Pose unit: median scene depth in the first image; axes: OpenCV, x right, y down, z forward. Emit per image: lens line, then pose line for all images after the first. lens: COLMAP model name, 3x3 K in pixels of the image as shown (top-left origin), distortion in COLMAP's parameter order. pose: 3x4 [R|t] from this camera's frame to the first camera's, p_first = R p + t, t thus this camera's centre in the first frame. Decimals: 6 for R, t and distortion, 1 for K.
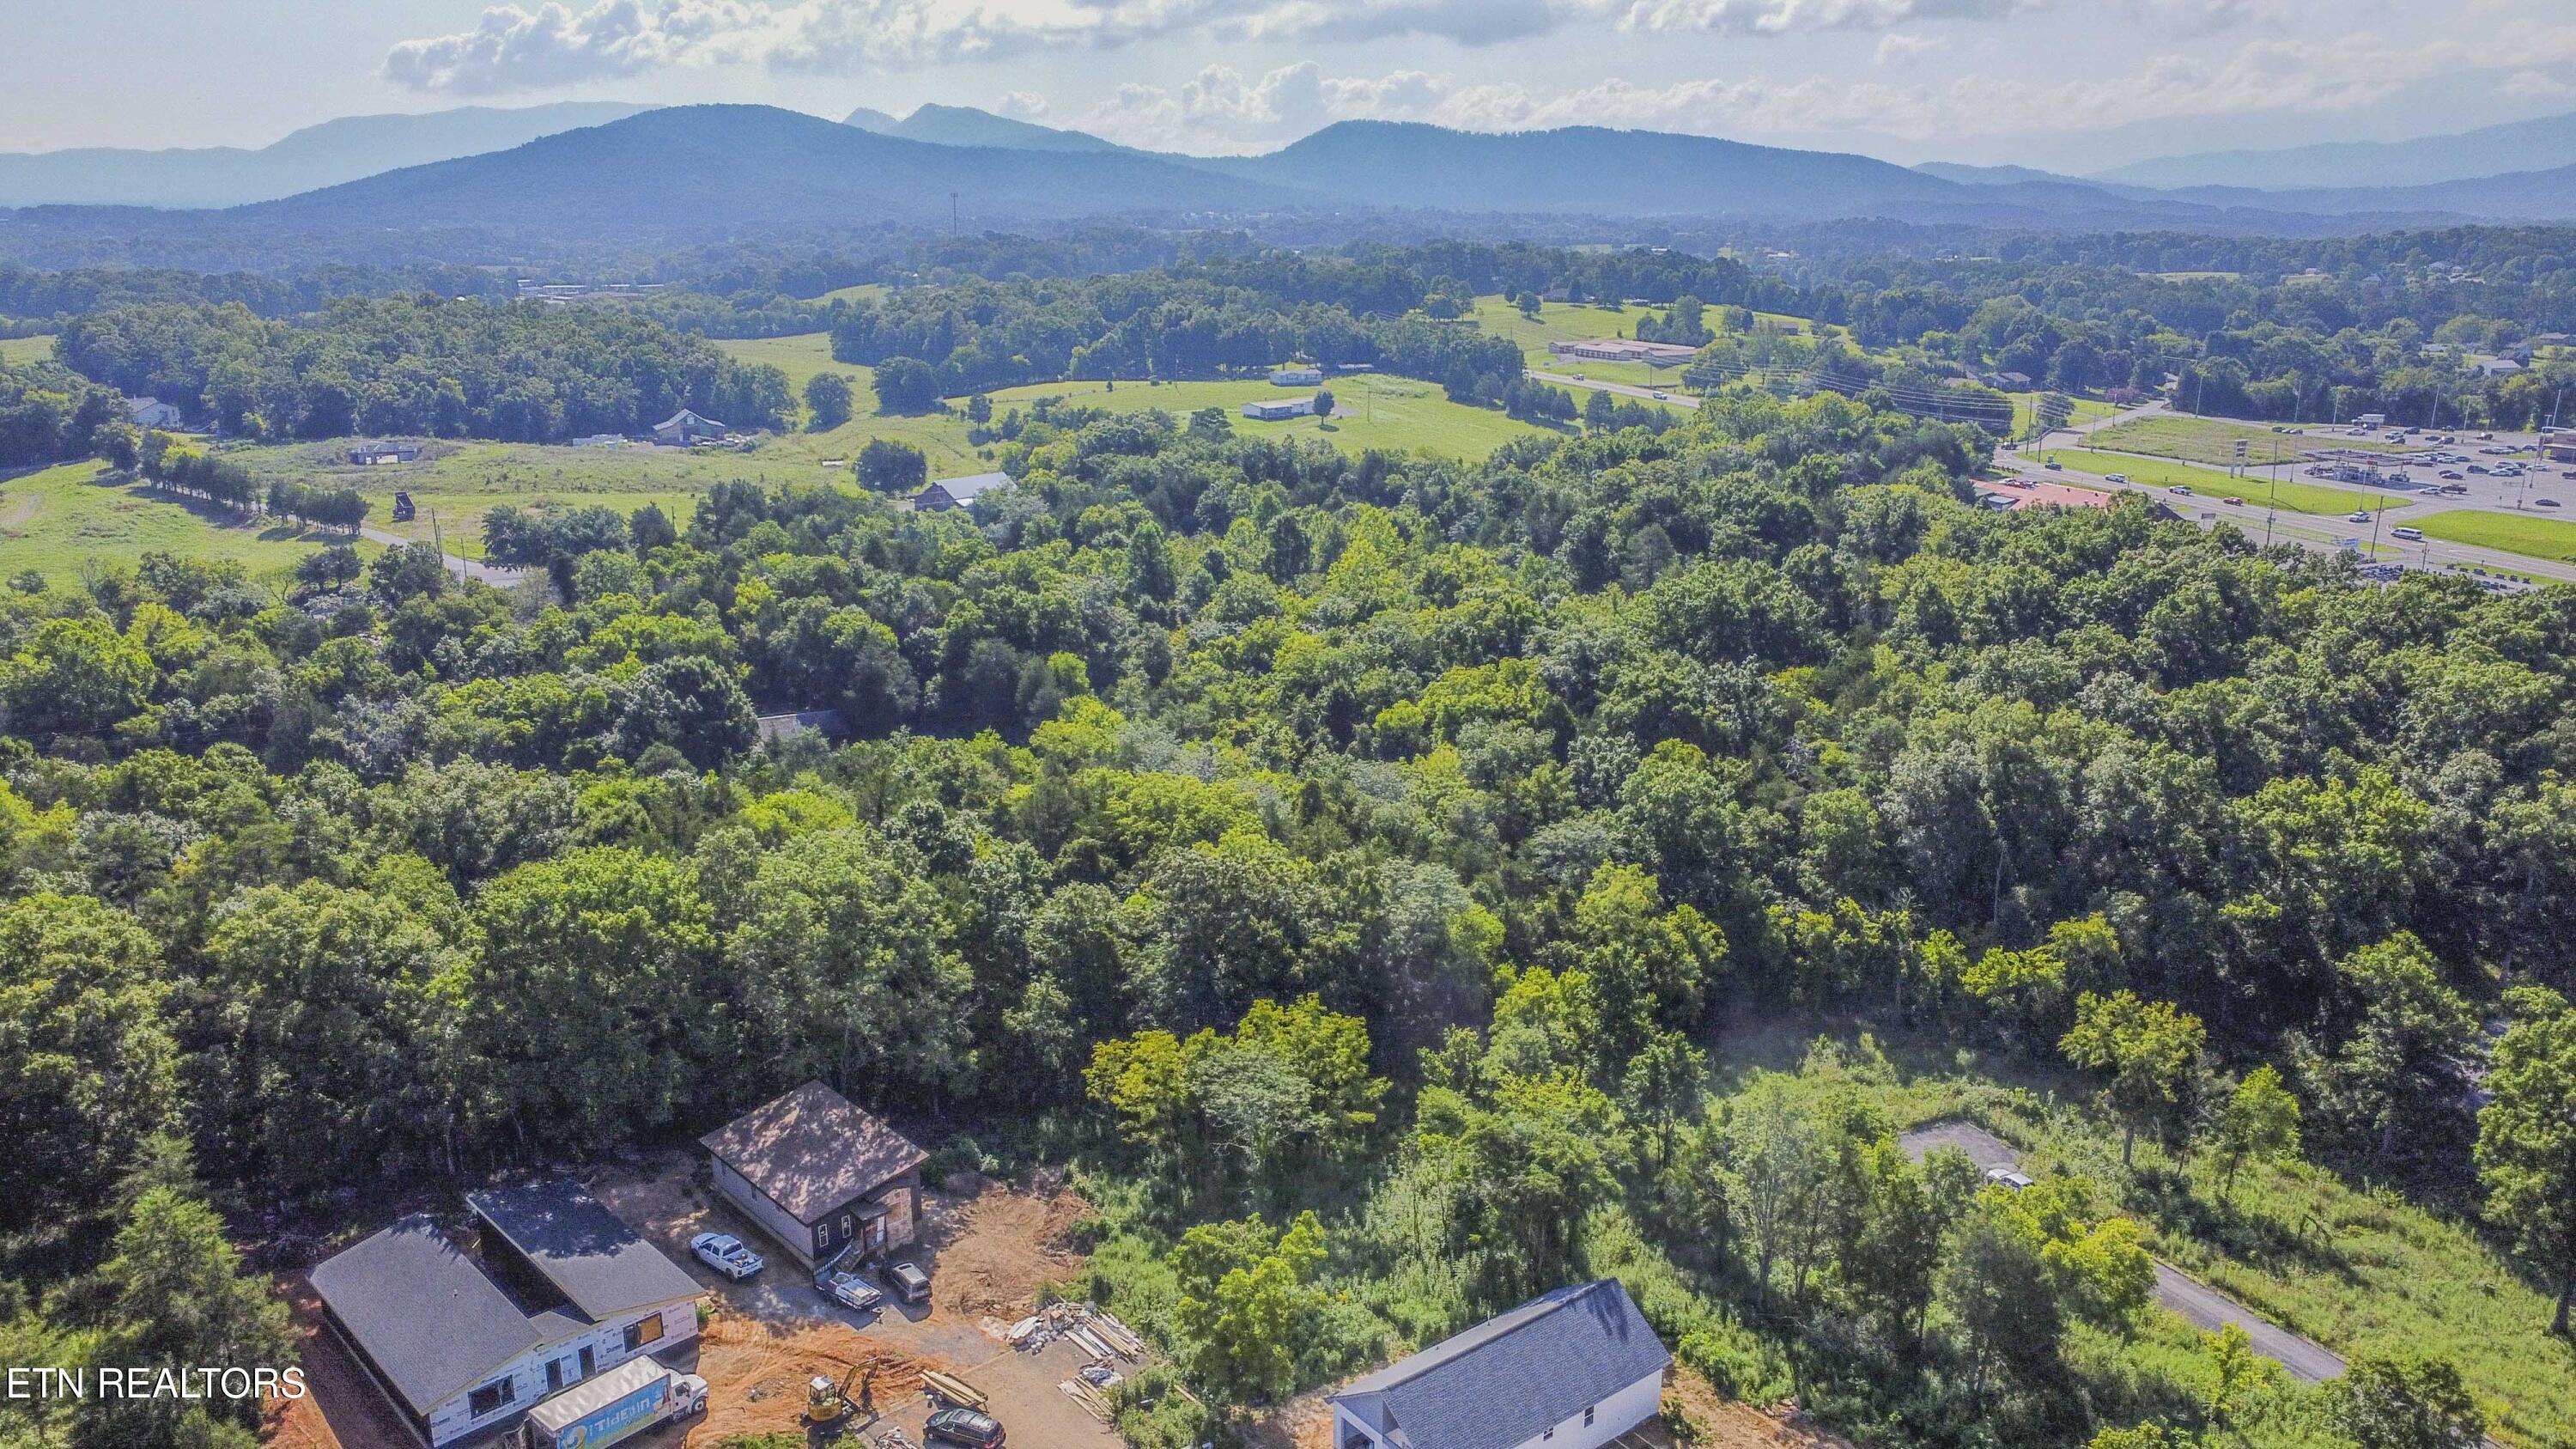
lens RADIAL K [[1895.9, 0, 1285.5], [0, 1895.9, 760.5], [0, 0, 1]] dist [-0.137356, 0.206617]
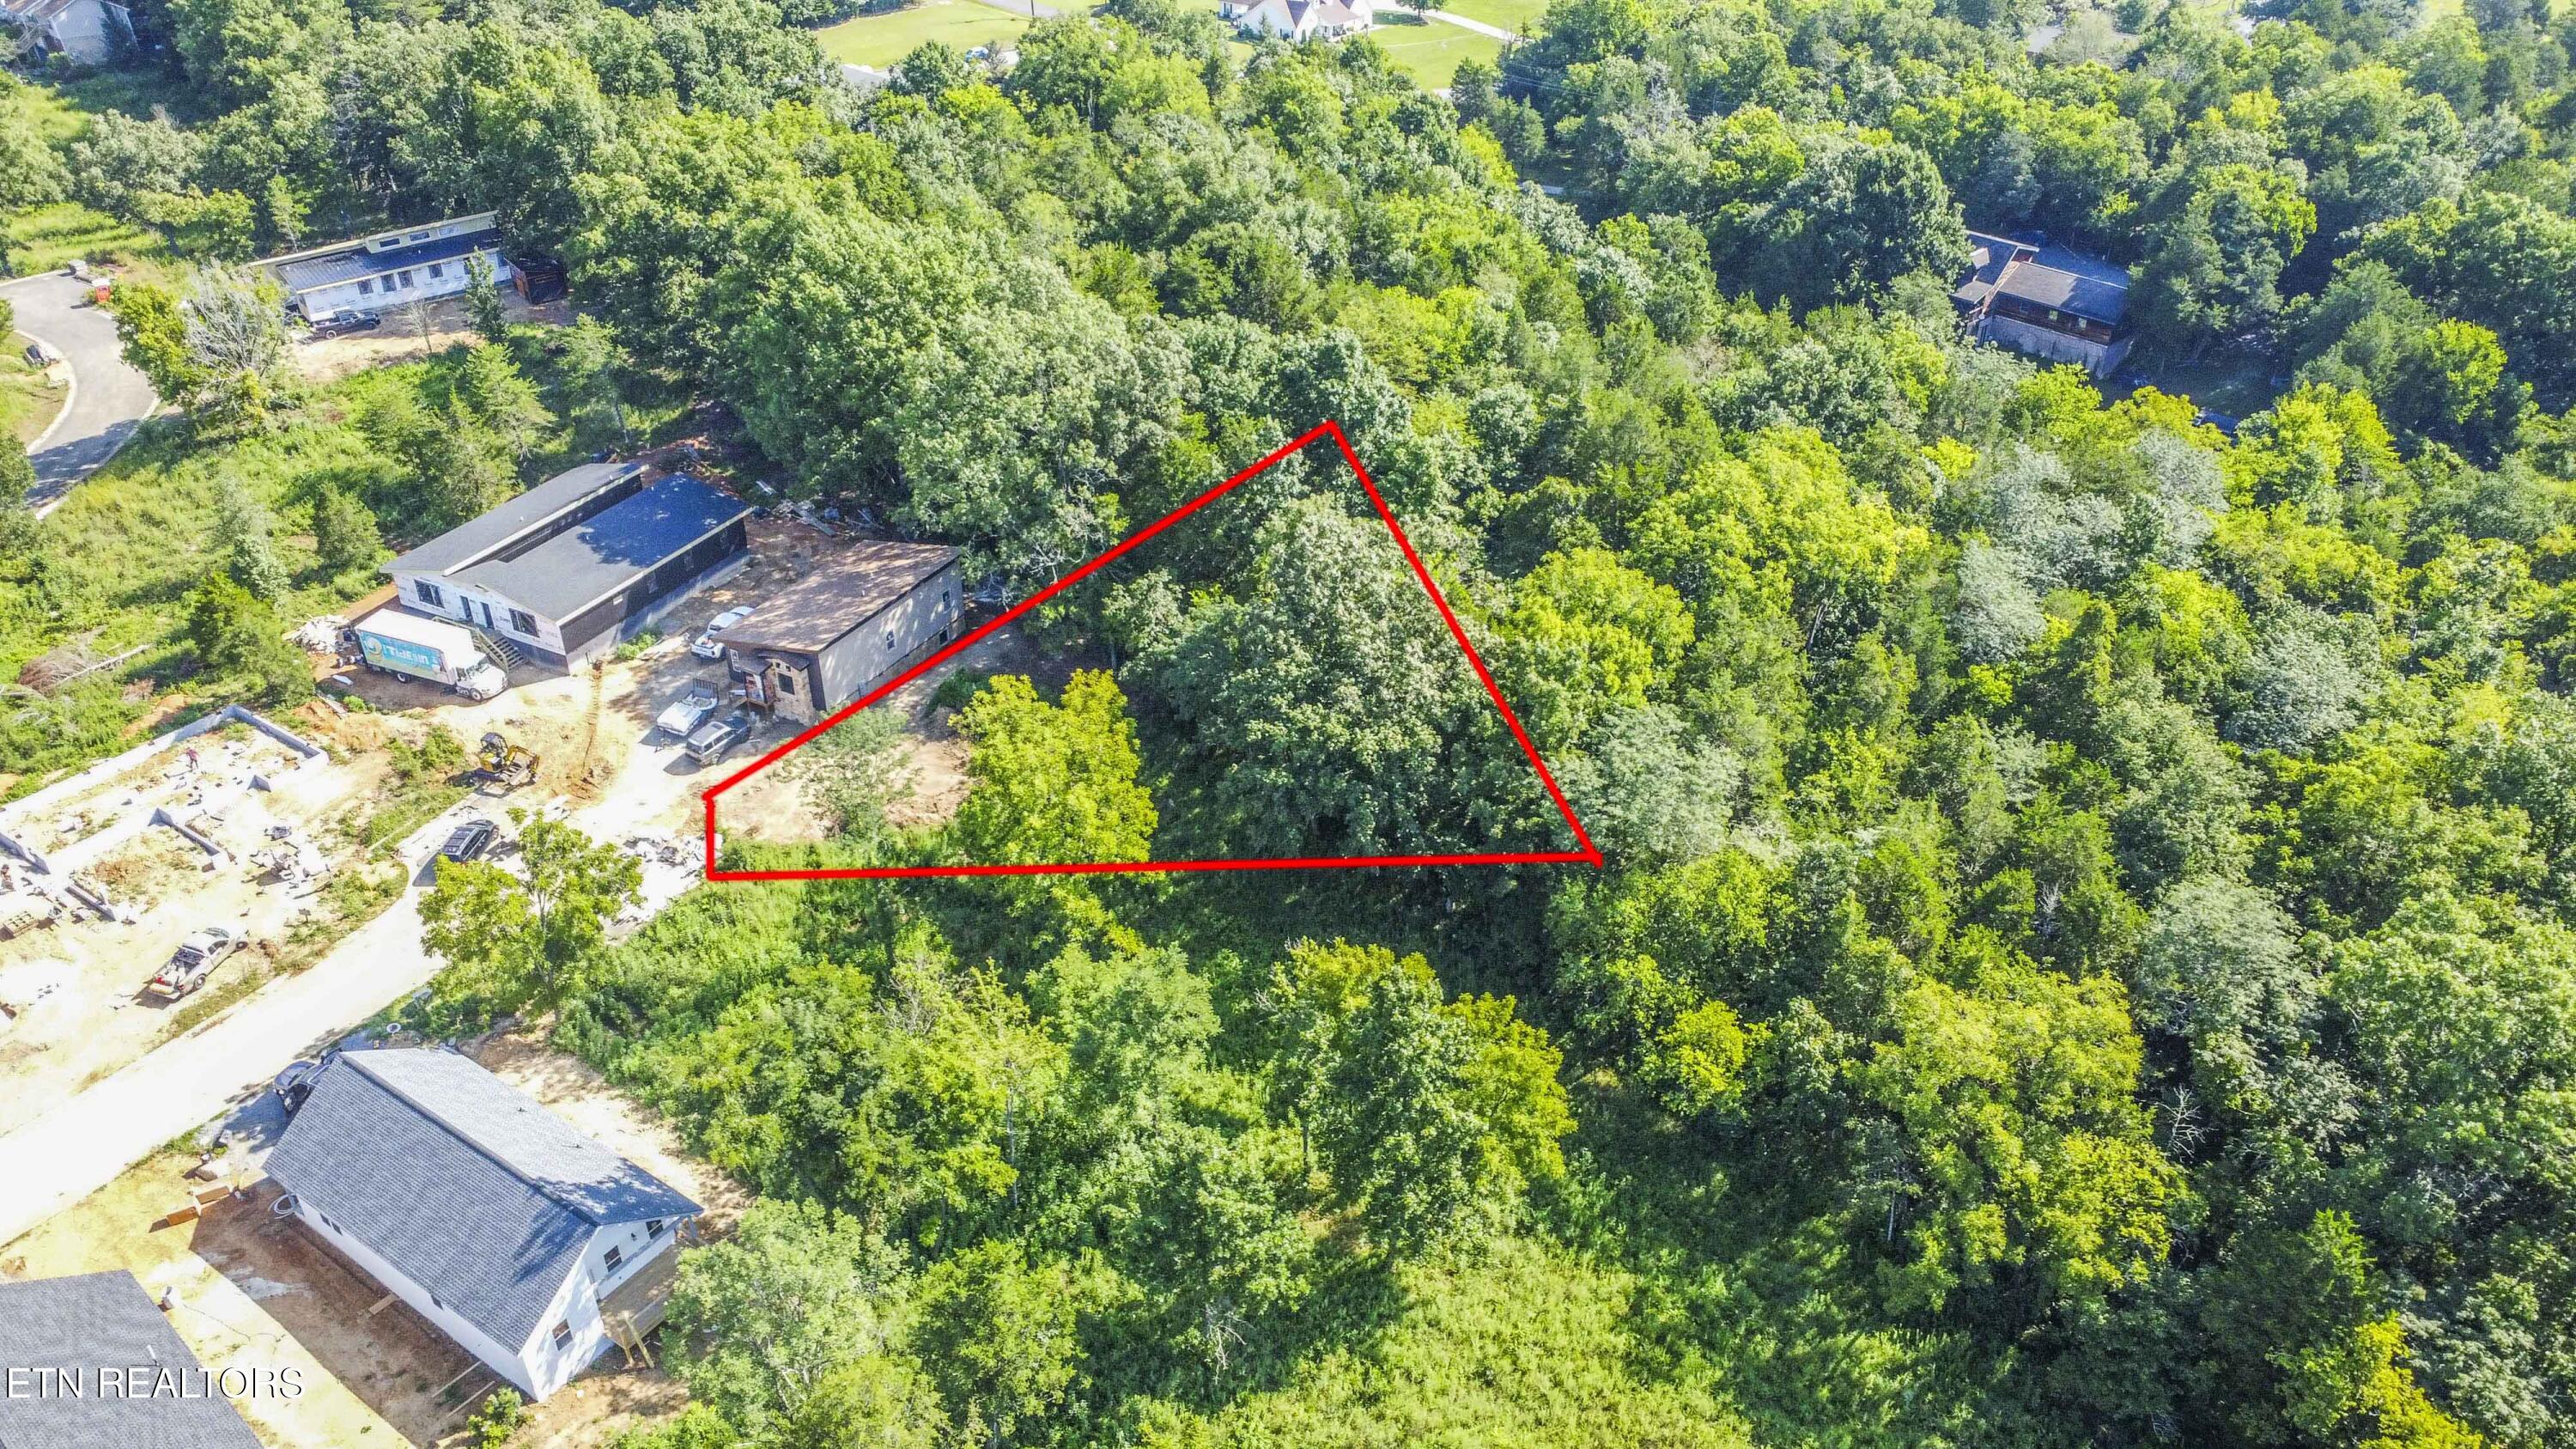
lens RADIAL K [[1895.9, 0, 1285.5], [0, 1895.9, 760.5], [0, 0, 1]] dist [-0.137356, 0.206617]
pose [[0.318566, 0.522047, -0.791191, 0.568654], [-0.269505, 0.850112, 0.452411, -0.194937], [0.908781, 0.069107, 0.411511, 0.762277]]
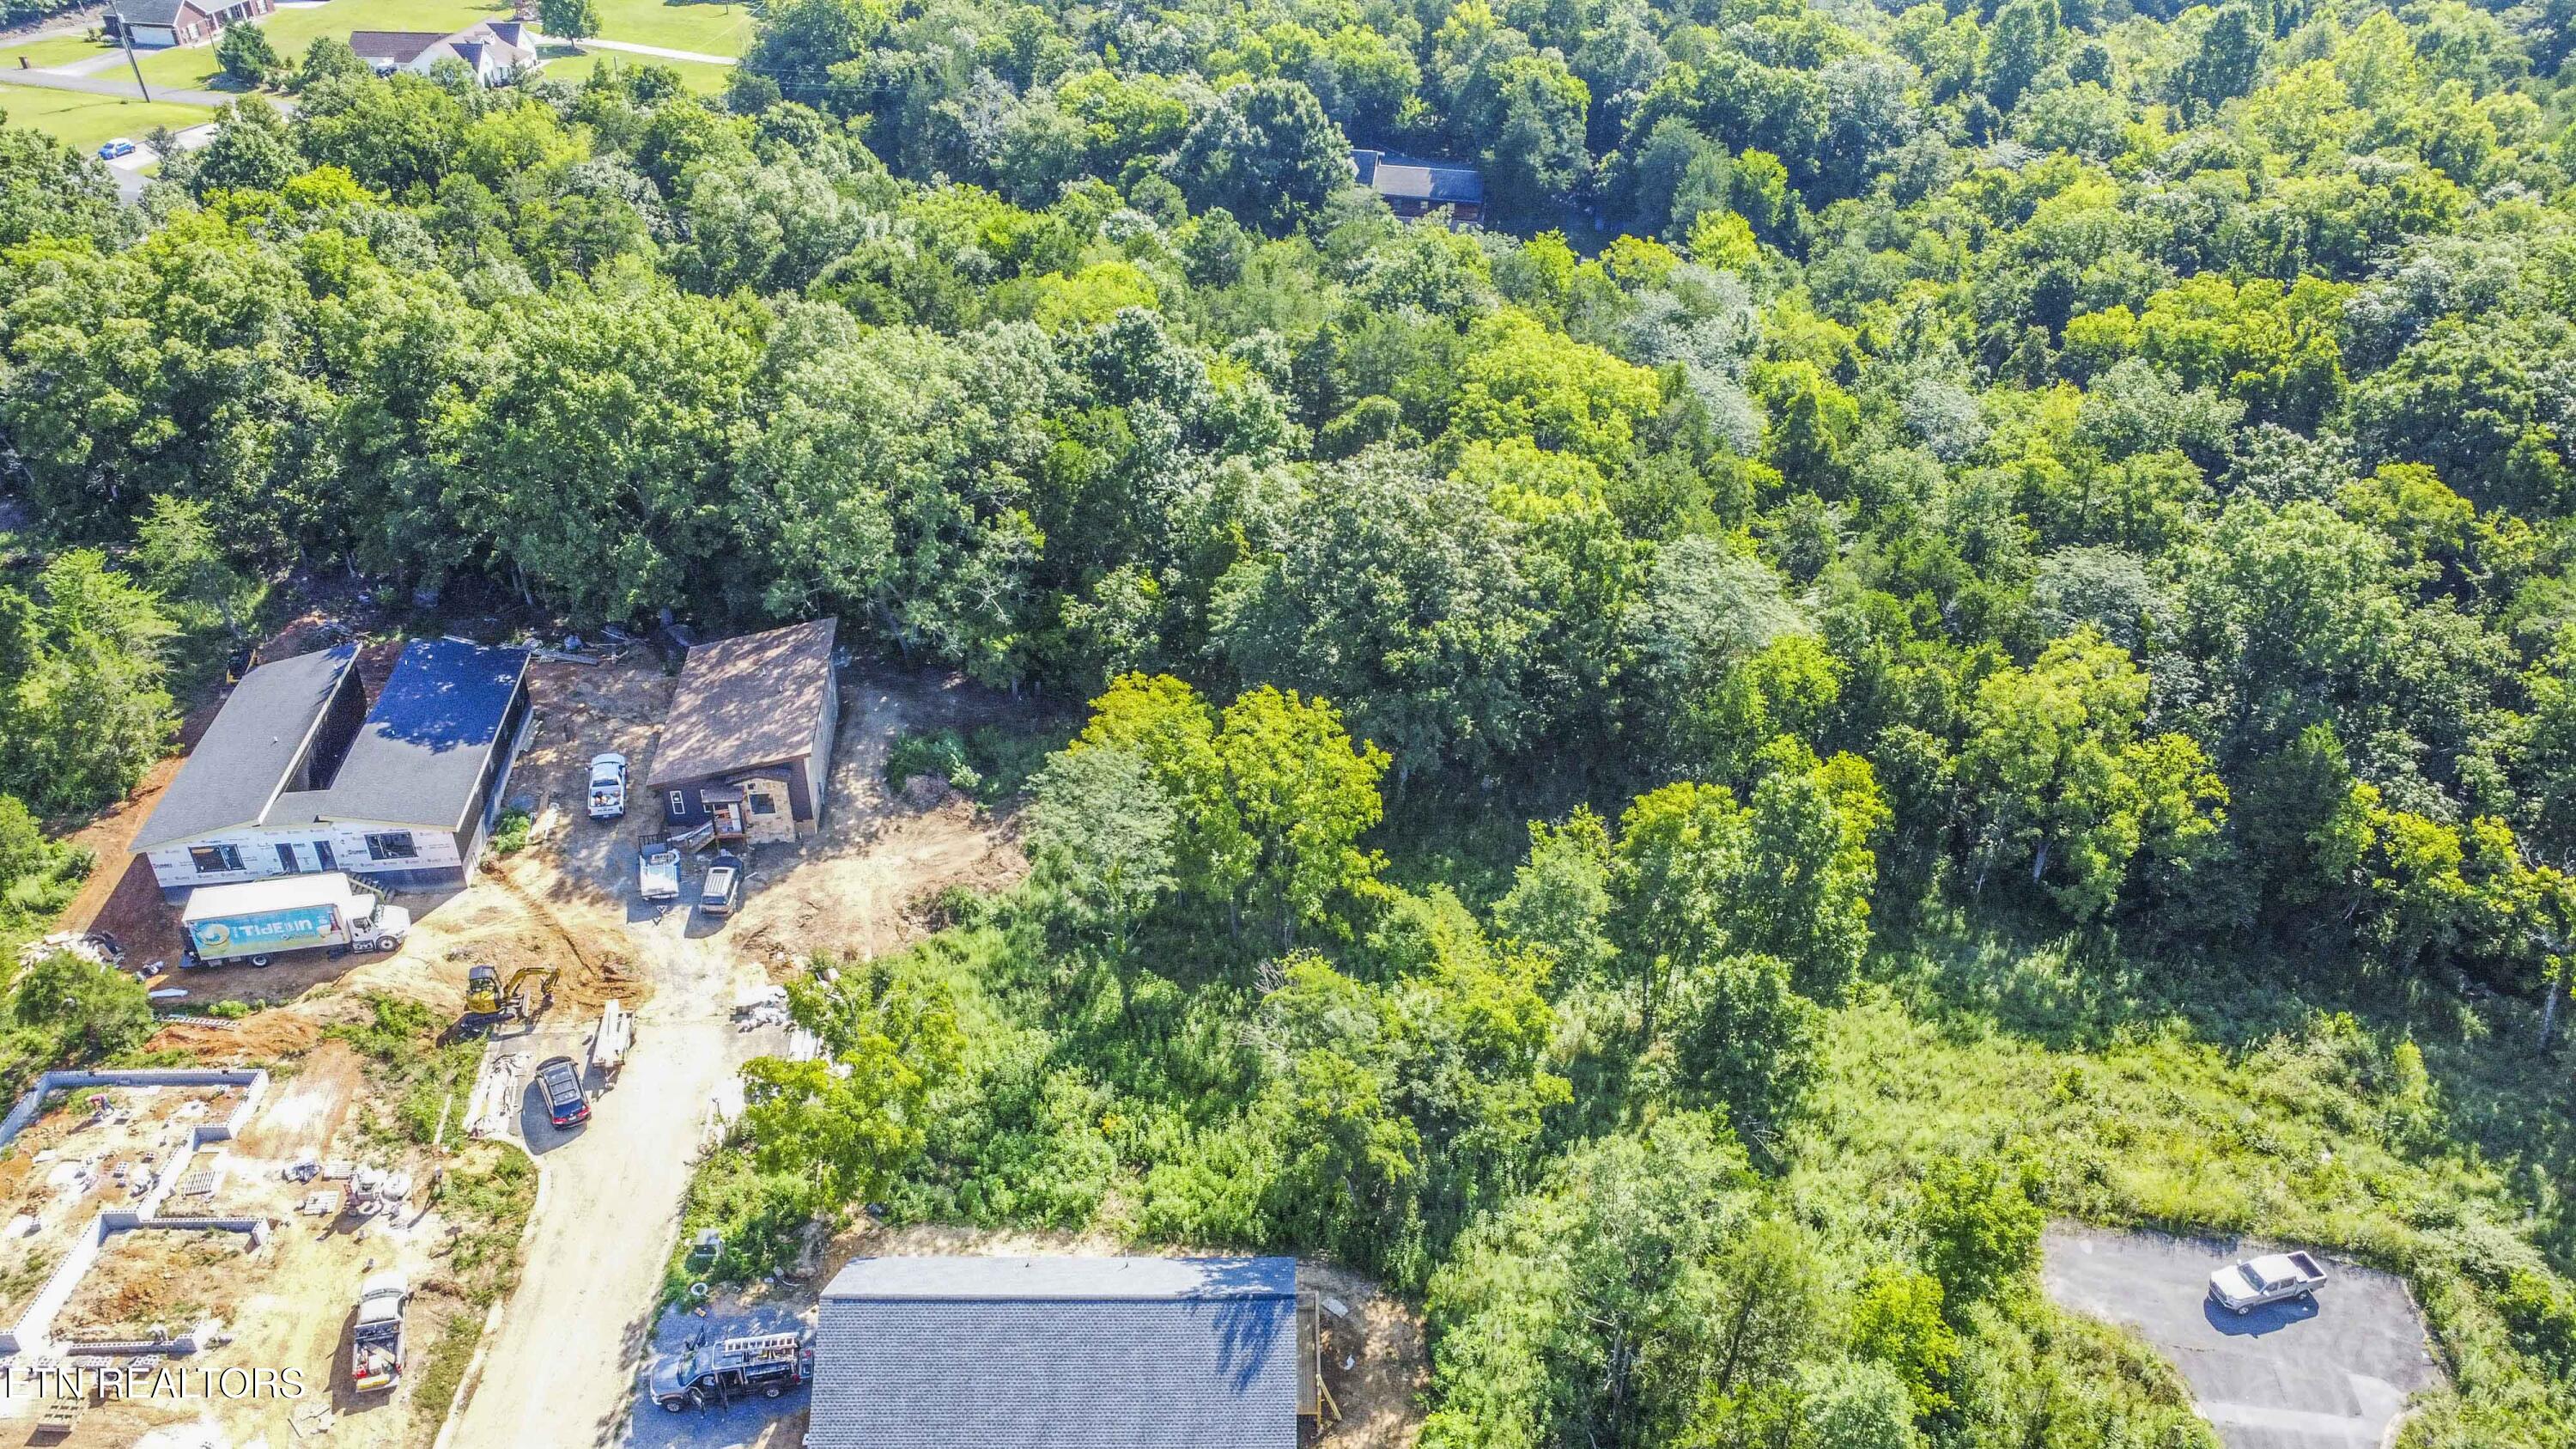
lens RADIAL K [[1895.9, 0, 1285.5], [0, 1895.9, 760.5], [0, 0, 1]] dist [-0.137356, 0.206617]
pose [[0.804690, 0.330480, -0.493211, 0.347396], [-0.175209, 0.925939, 0.334574, -0.087586], [0.567253, -0.182813, 0.802997, 0.418809]]
